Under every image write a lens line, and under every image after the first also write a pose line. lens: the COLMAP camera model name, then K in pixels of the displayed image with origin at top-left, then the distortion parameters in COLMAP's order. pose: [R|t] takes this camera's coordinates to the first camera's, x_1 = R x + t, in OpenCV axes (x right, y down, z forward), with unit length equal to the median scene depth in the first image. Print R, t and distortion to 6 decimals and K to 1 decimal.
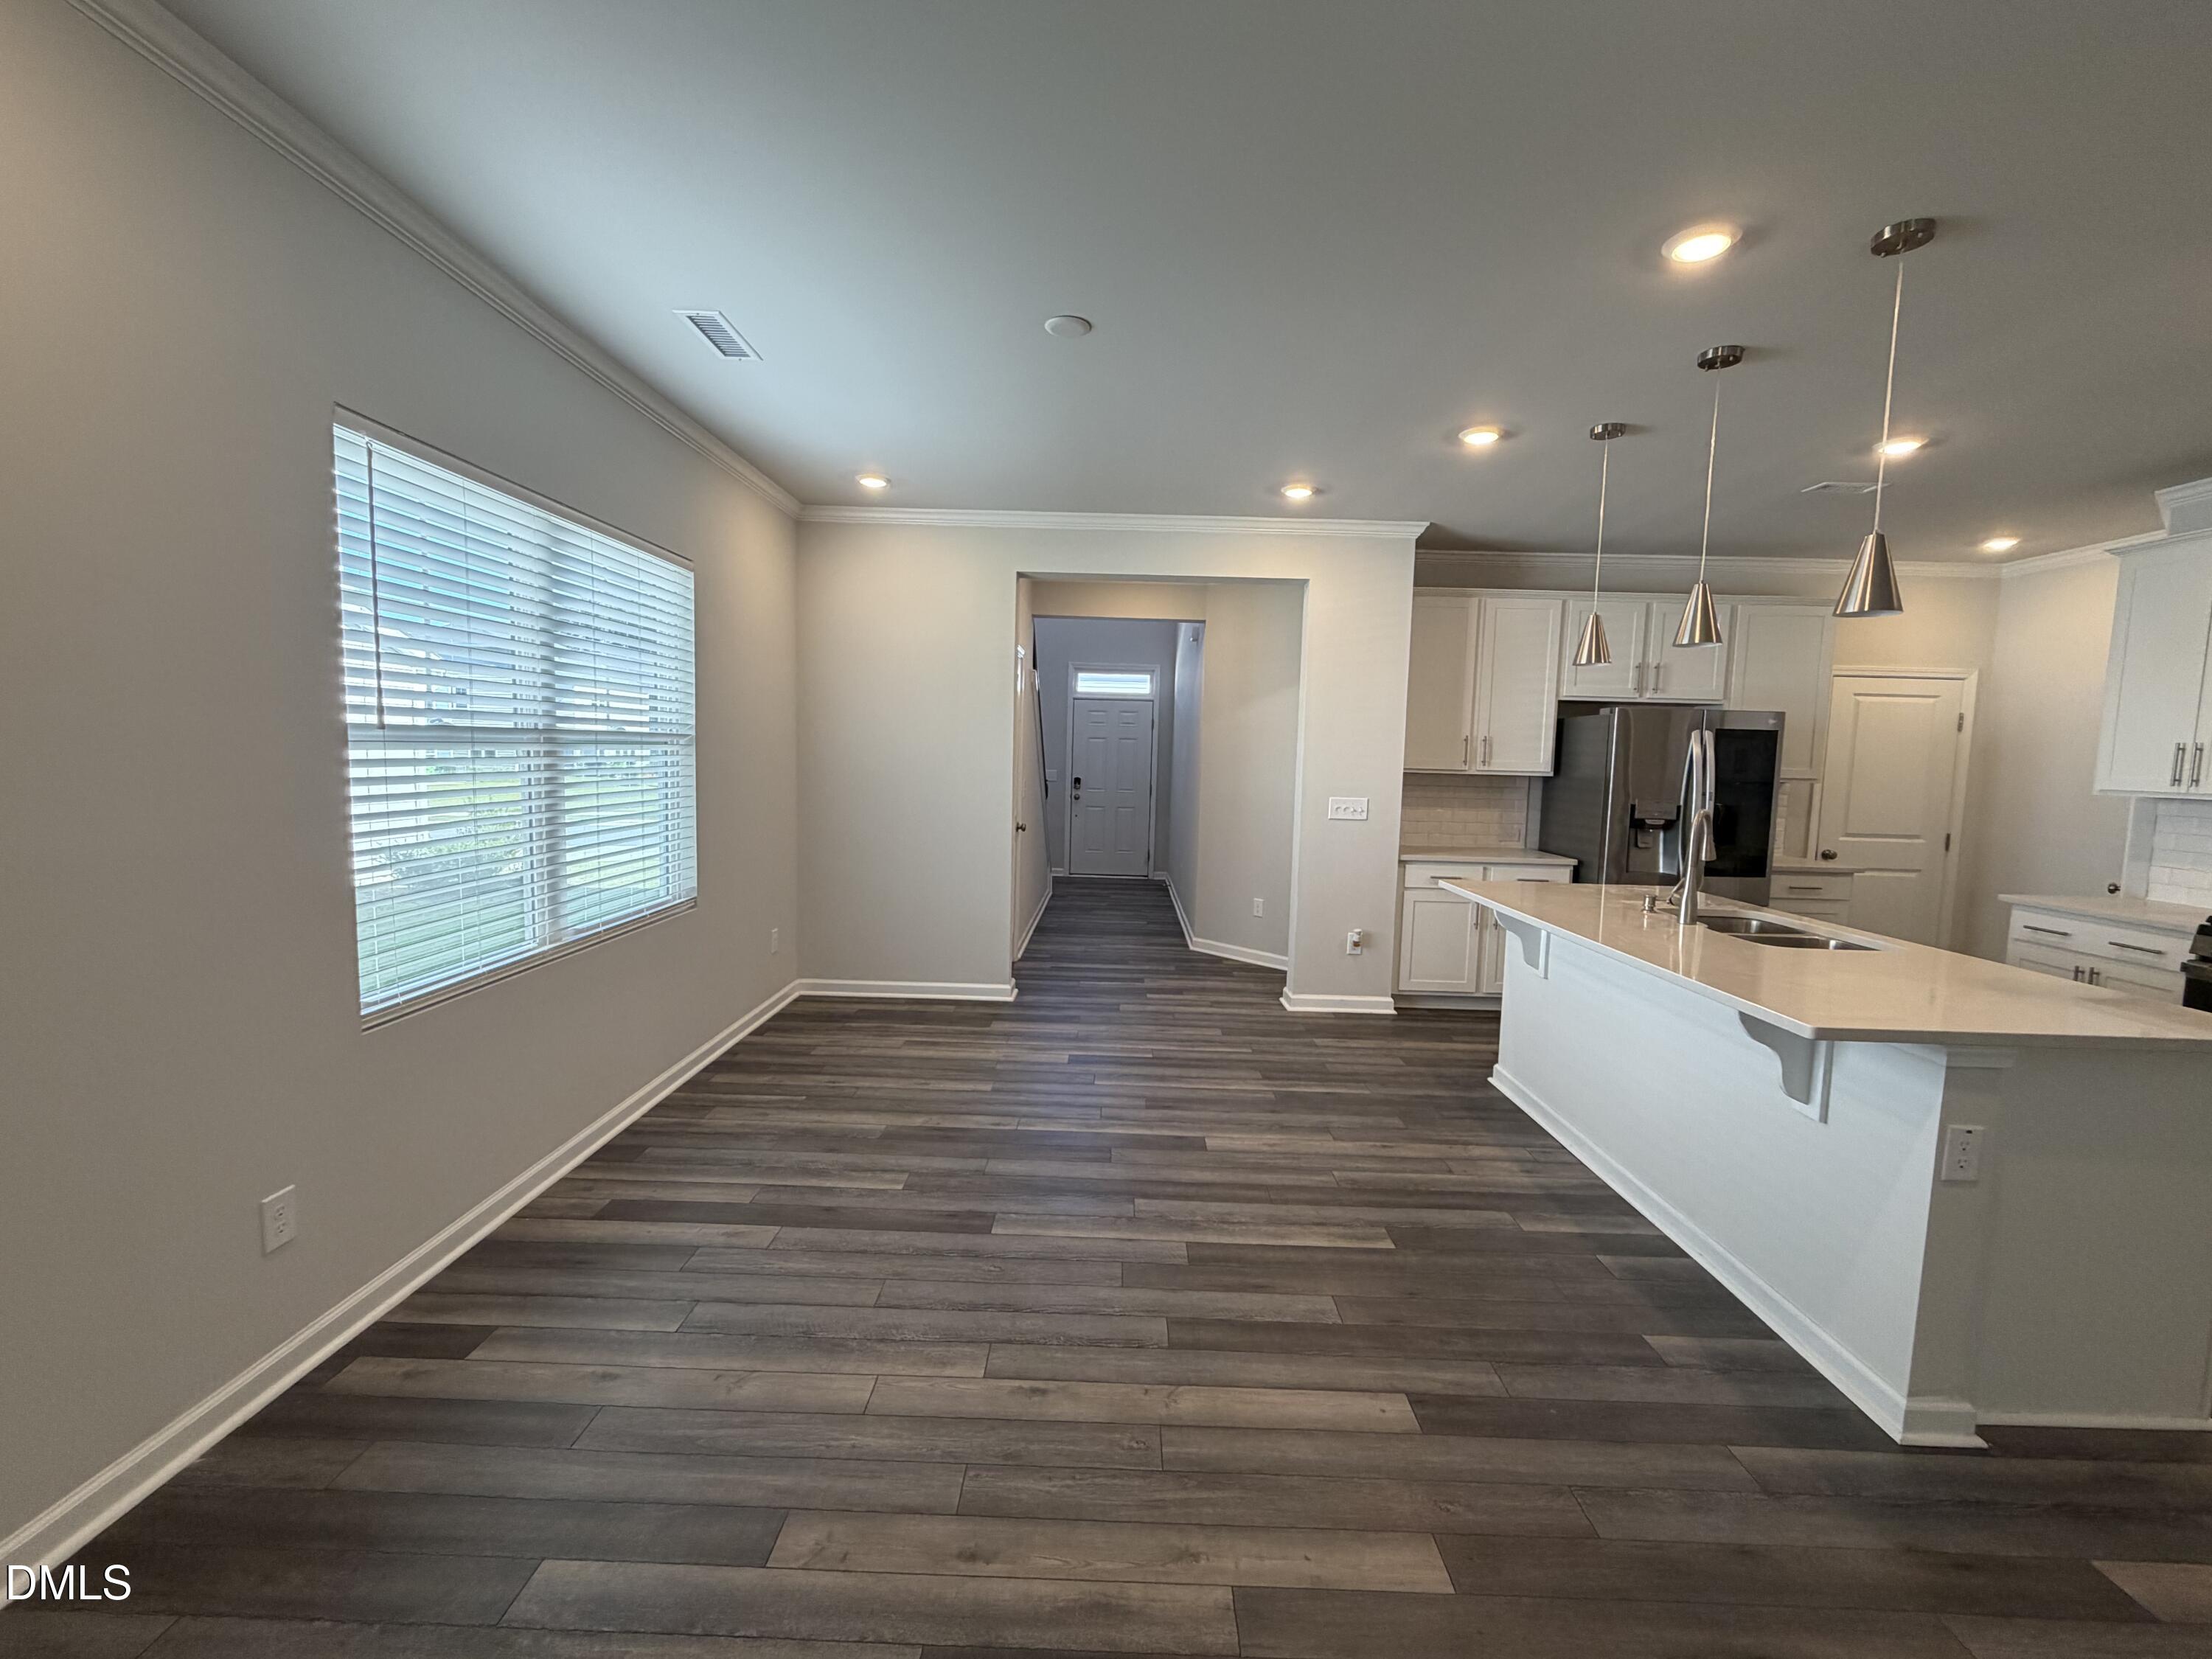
lens RADIAL K [[915.8, 0, 1103.2], [0, 915.8, 827.6], [0, 0, 1]] dist [-0.000122, 0.000394]
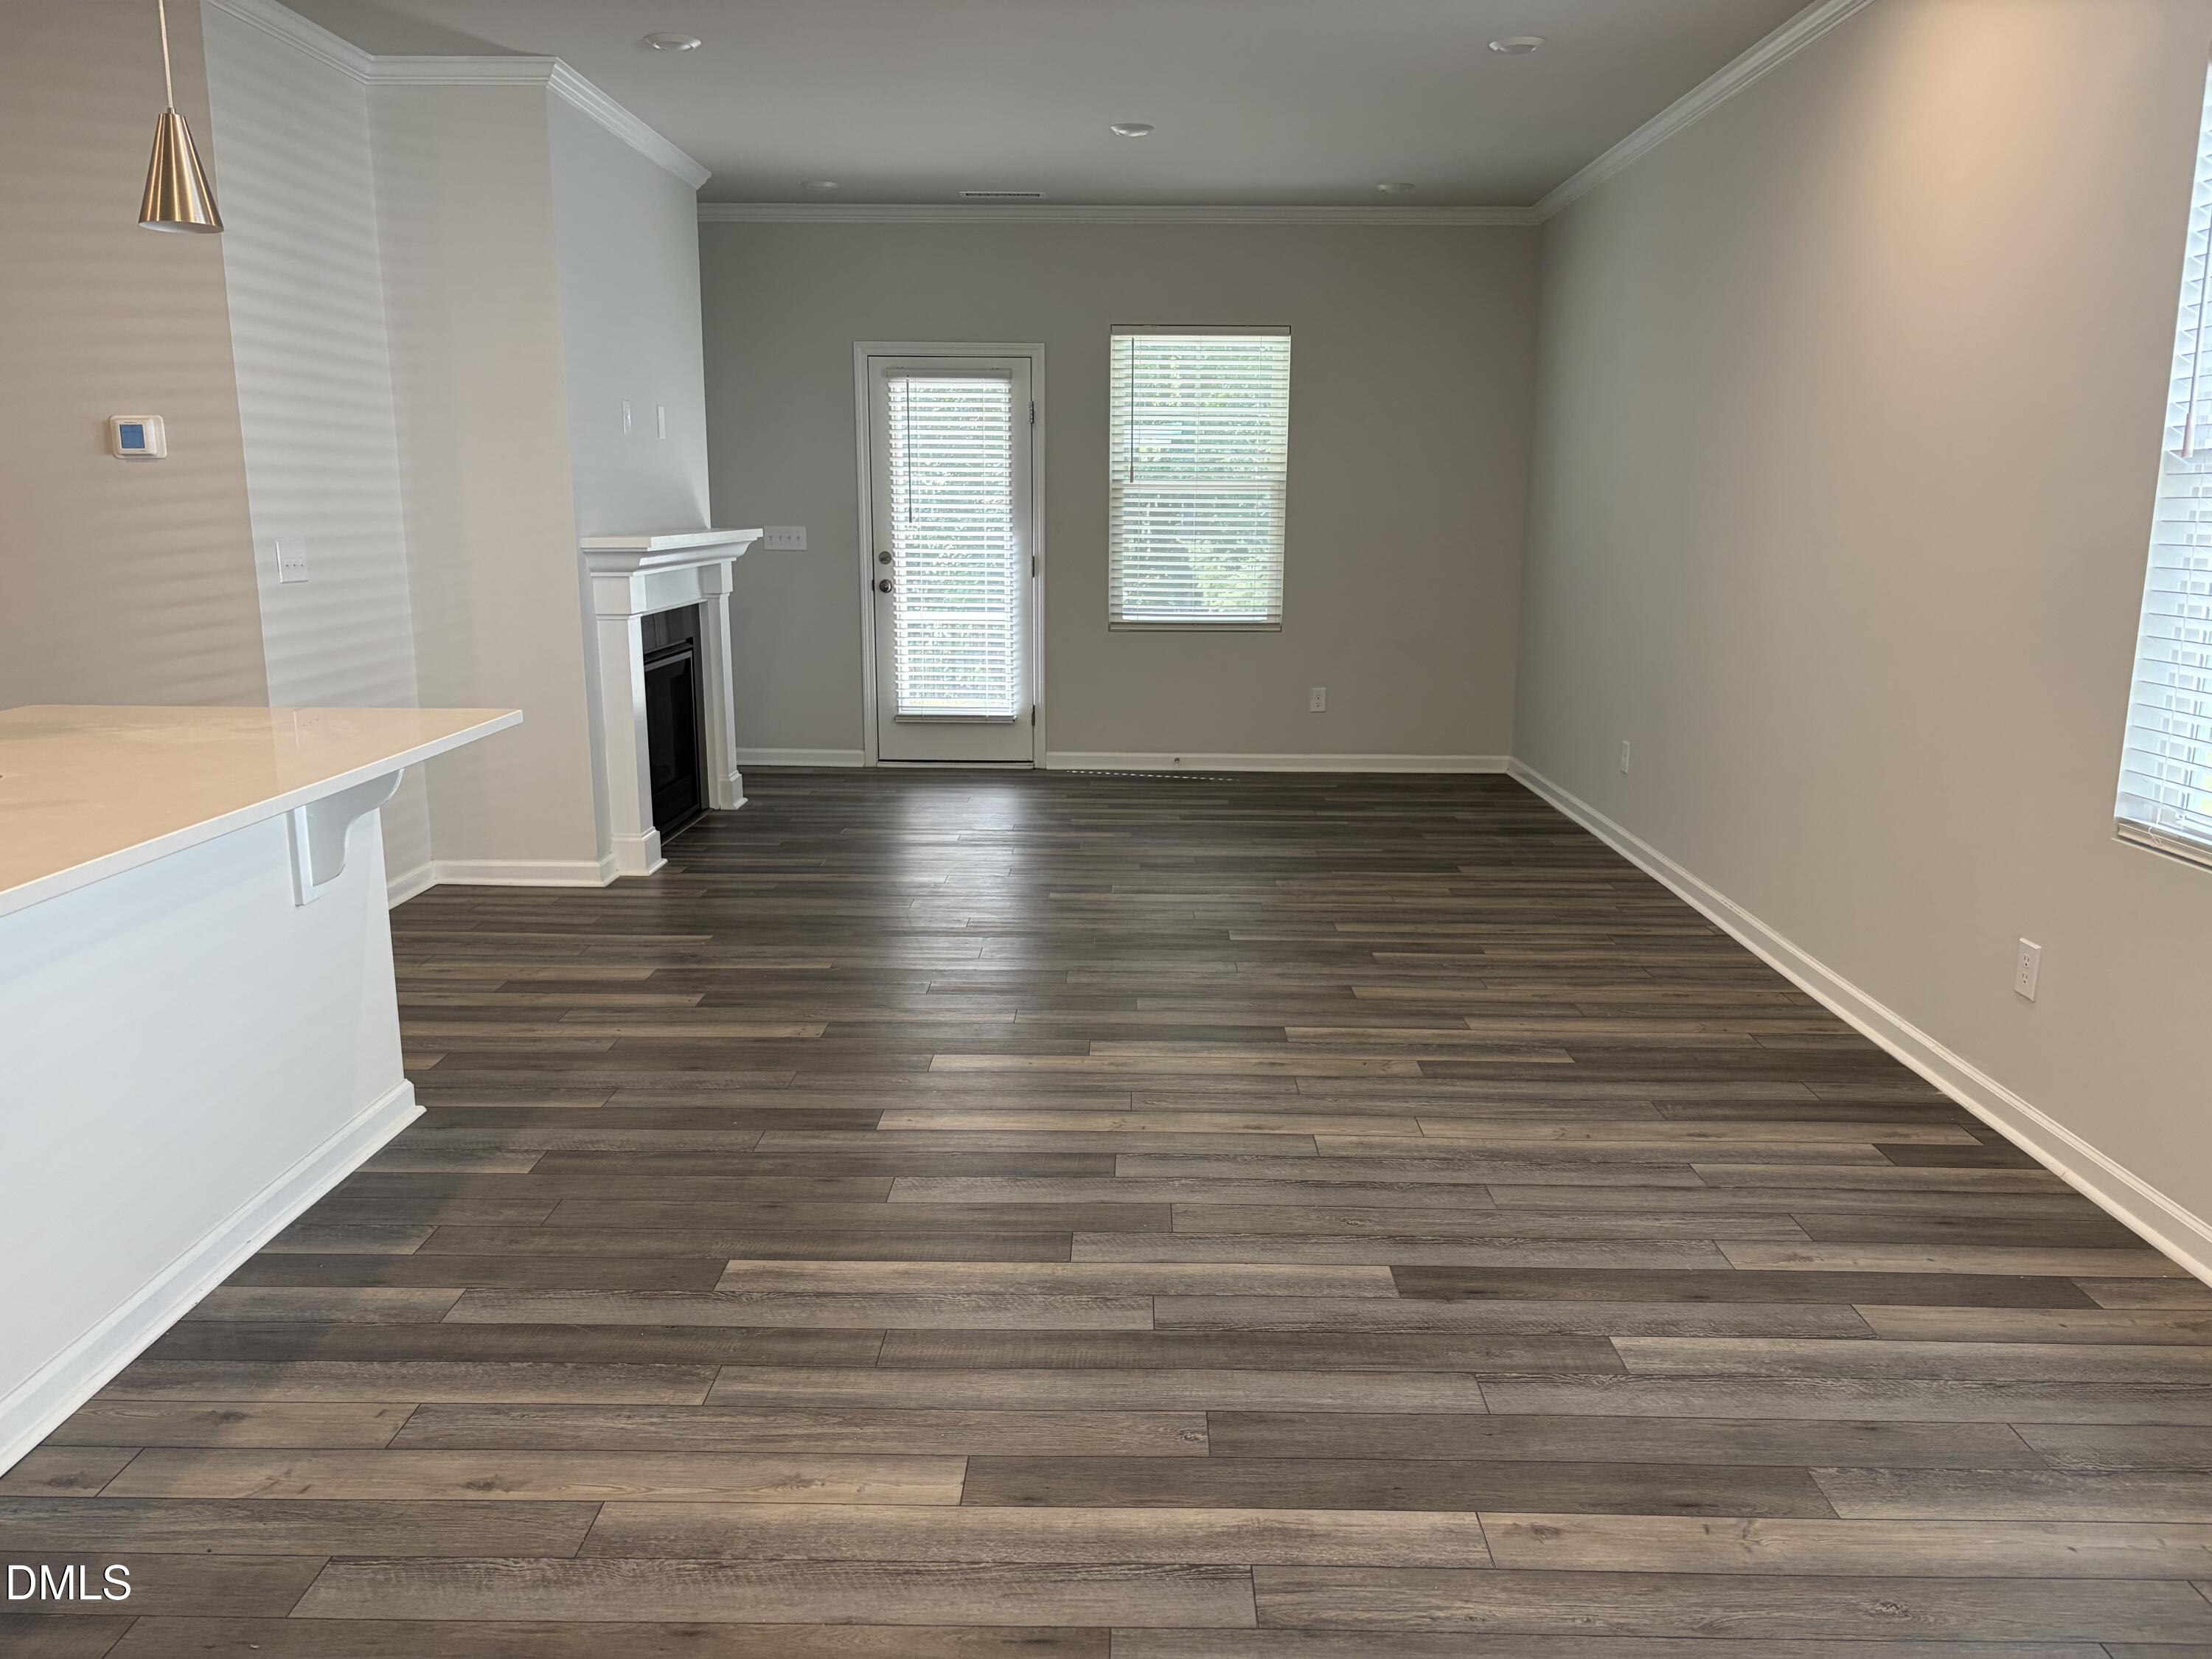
lens RADIAL K [[1675.9, 0, 1106.0], [0, 1675.9, 829.5], [0, 0, 1]] dist [0.104684, -0.177012]
pose [[-0.999466, -0.032218, -0.005419, 0.064048], [-0.032469, 0.961117, 0.274226, -0.108949], [-0.003626, 0.274256, -0.961650, 1.564635]]
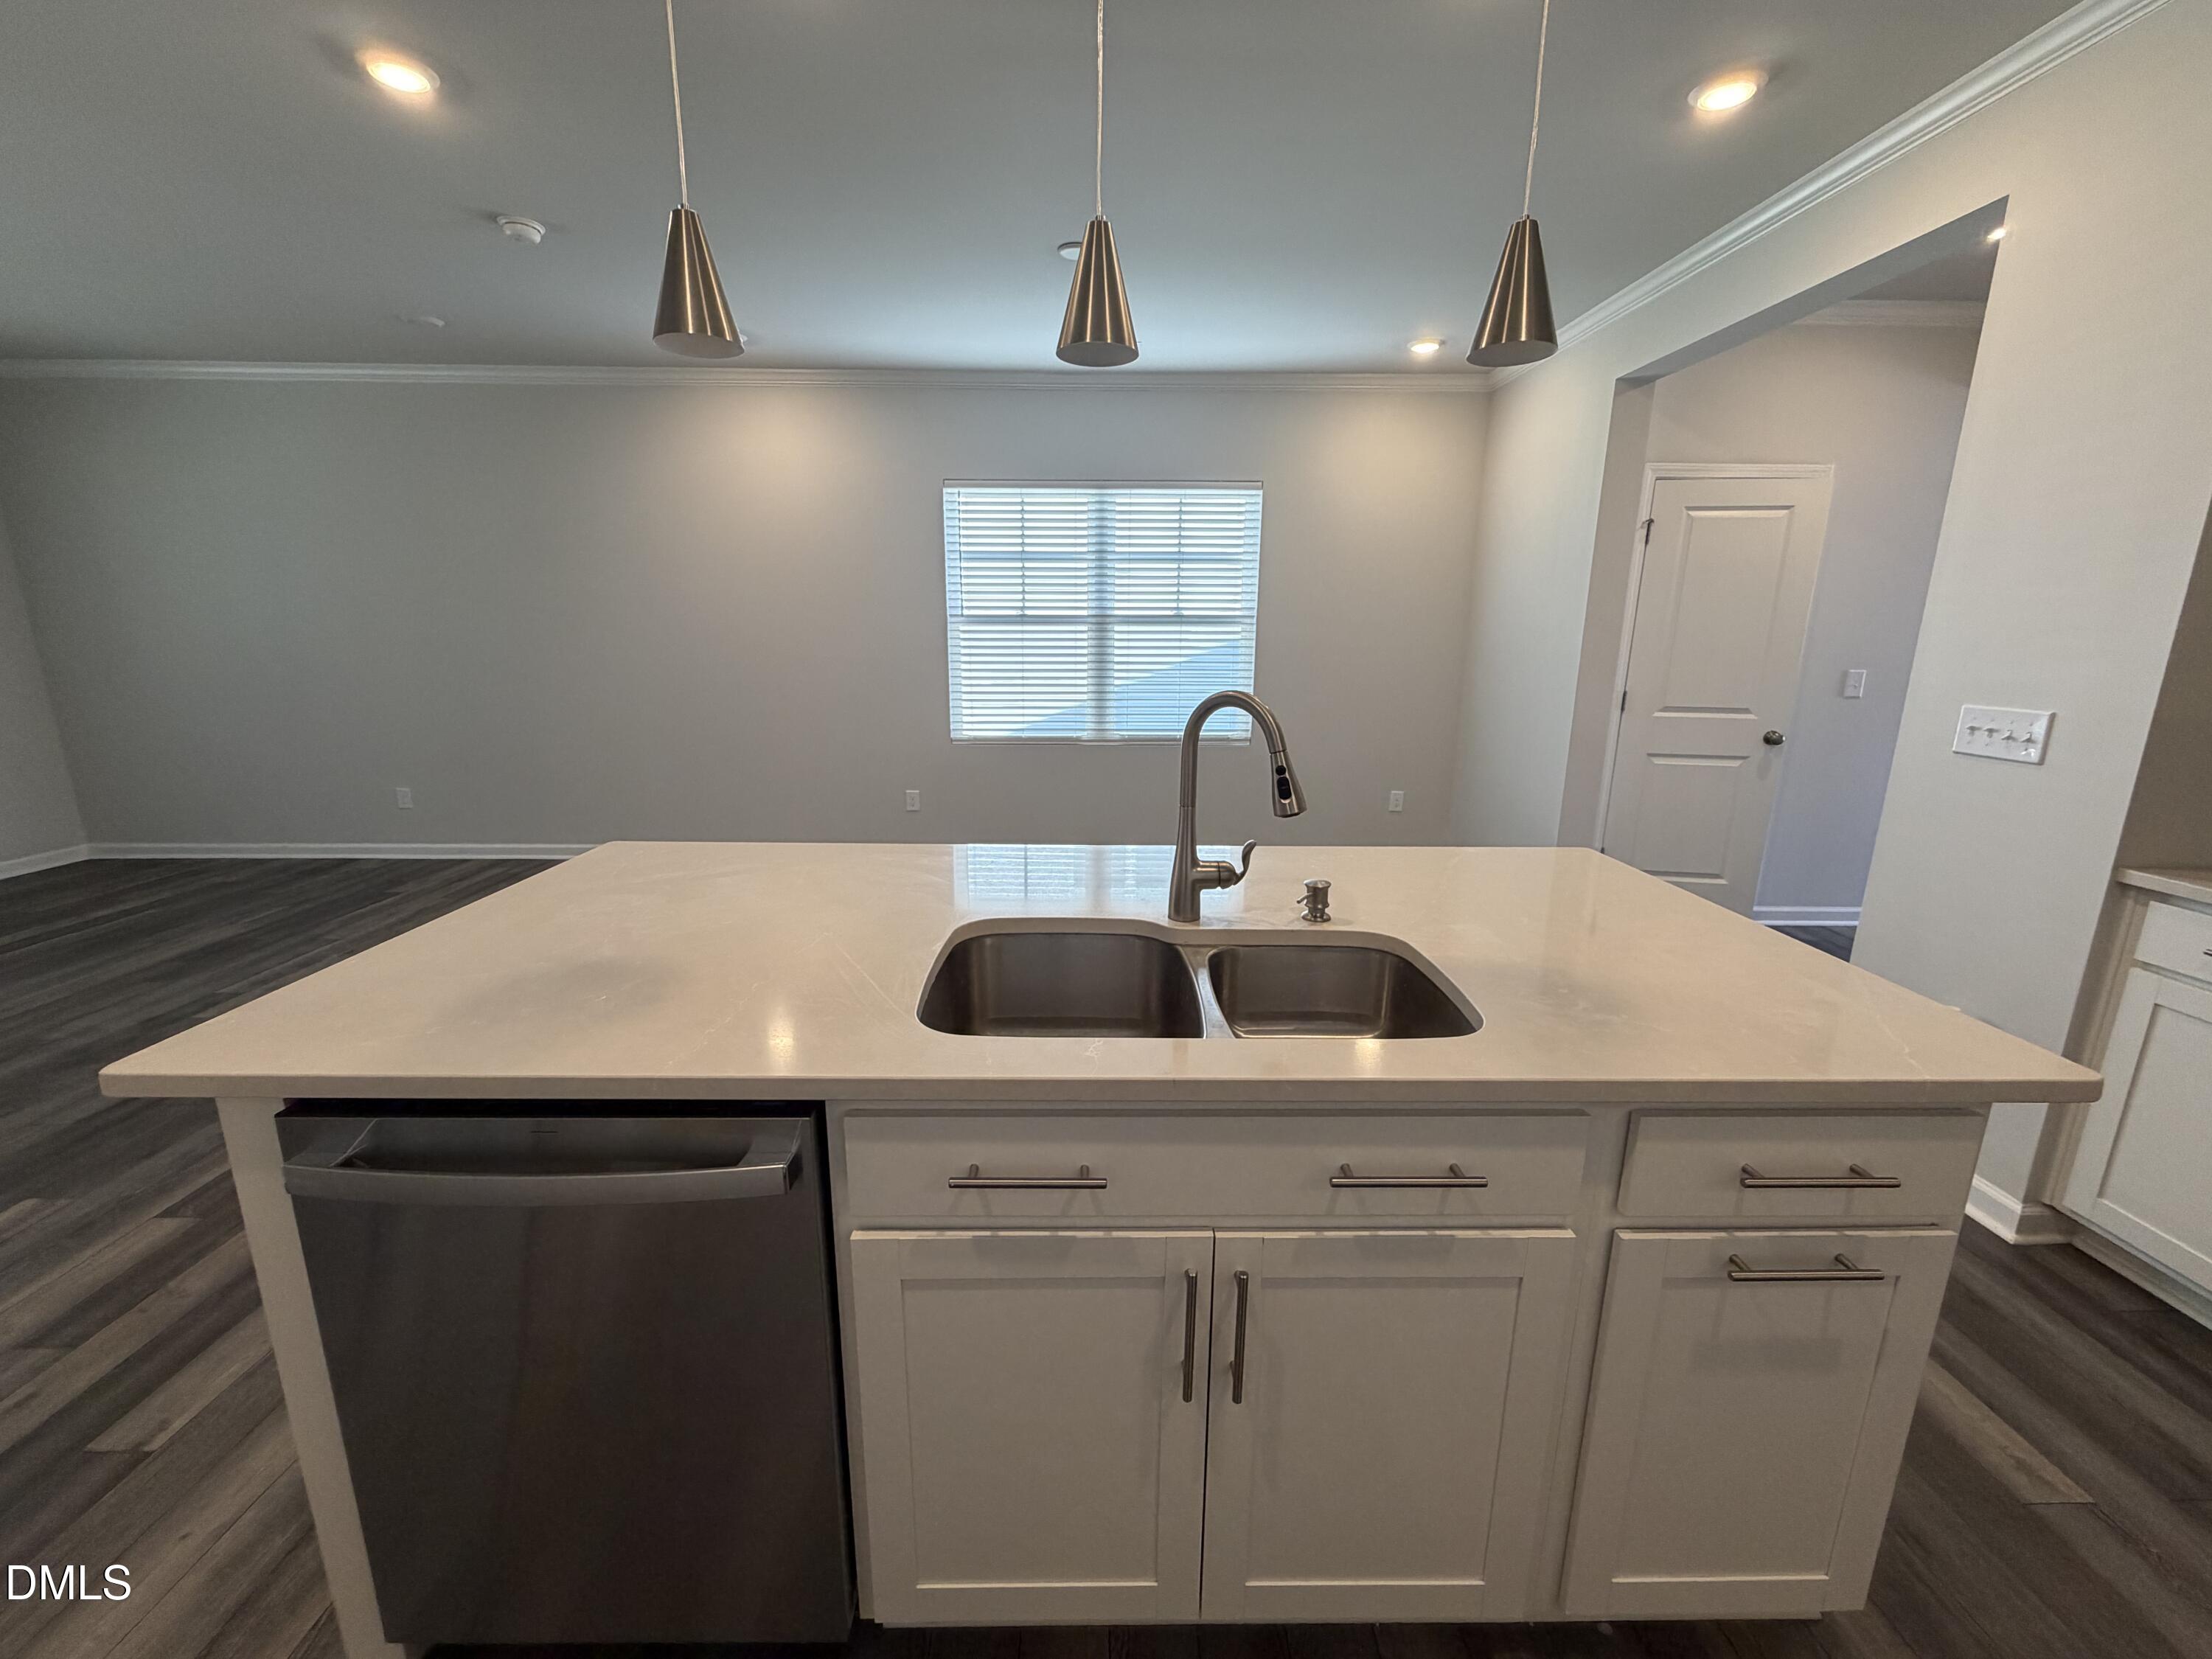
lens RADIAL K [[886.2, 0, 1100.2], [0, 886.2, 827.1], [0, 0, 1]] dist [-0.000242, 0.000030]
pose [[0.021648, 0.192994, -0.980961, 0.982306], [-0.088923, 0.977674, 0.190385, -0.027581], [0.995803, 0.083109, 0.038327, 0.831605]]
